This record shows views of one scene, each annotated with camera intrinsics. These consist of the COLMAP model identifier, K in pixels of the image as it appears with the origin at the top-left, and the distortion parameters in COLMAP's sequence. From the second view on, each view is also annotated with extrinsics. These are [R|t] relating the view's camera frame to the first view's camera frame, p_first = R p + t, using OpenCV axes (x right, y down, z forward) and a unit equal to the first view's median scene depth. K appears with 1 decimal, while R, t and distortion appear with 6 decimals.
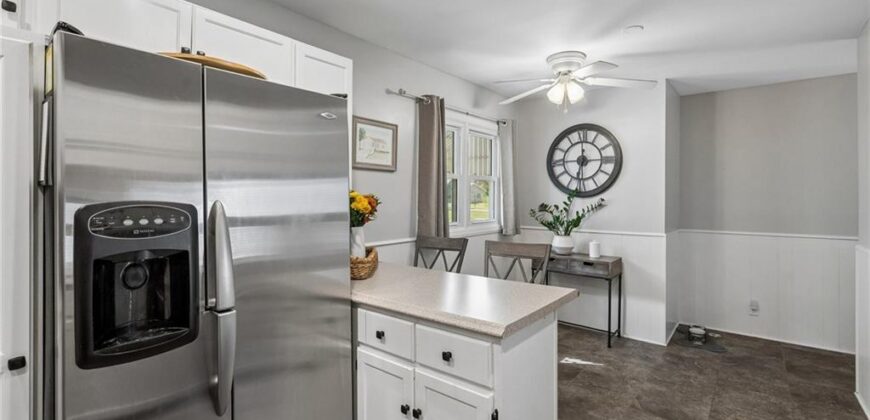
lens RADIAL K [[405.1, 0, 403.0], [0, 405.1, 194.1], [0, 0, 1]] dist [0.001418, 0.001502]
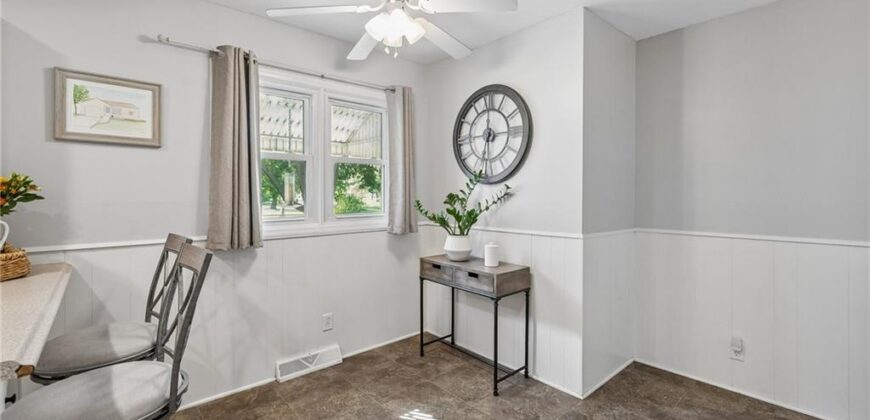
lens RADIAL K [[373.5, 0, 413.5], [0, 373.5, 194.0], [0, 0, 1]] dist [-0.000507, -0.000493]
pose [[0.987052, -0.003615, -0.160359, 0.442541], [0.004604, 0.999973, 0.005795, 0.022740], [0.160333, -0.006458, 0.987042, 0.316939]]
